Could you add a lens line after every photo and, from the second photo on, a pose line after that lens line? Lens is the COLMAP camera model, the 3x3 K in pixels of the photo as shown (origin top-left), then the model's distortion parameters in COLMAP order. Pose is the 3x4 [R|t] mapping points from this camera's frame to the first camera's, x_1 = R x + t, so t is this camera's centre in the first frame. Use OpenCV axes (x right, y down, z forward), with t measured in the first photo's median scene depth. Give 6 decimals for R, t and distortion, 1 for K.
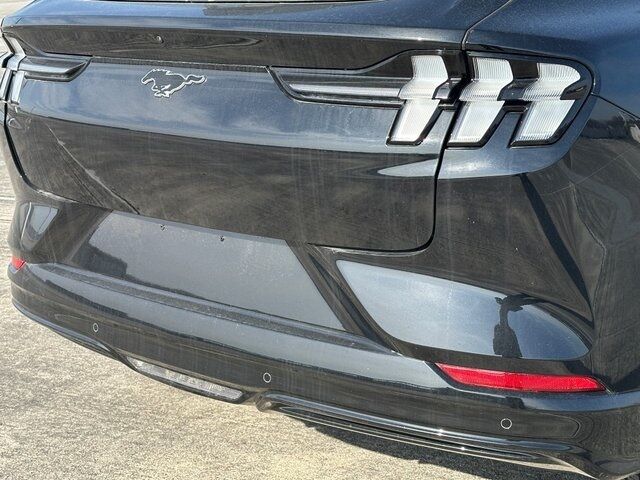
lens RADIAL K [[1122.0, 0, 319.7], [0, 1122.0, 244.8], [0, 0, 1]] dist [0.240846, 0.000000]
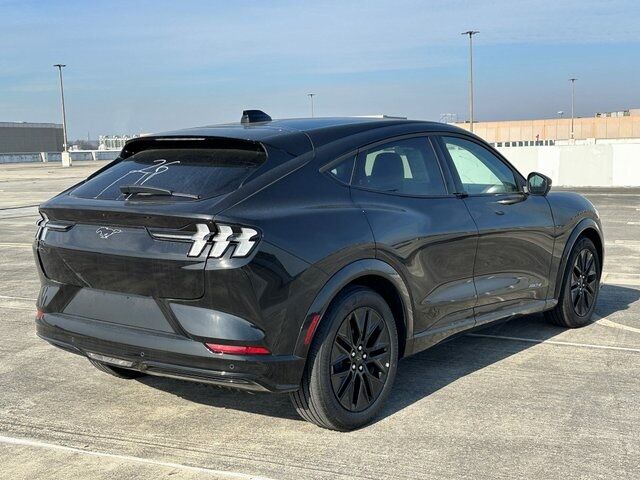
lens RADIAL K [[832.9, 0, 322.0], [0, 832.9, 238.8], [0, 0, 1]] dist [0.115131, 0.000000]
pose [[0.998365, 0.012284, 0.055832, 0.242200], [-0.004777, 0.991152, -0.132649, 0.113956], [-0.056967, 0.132165, 0.989589, -0.860807]]
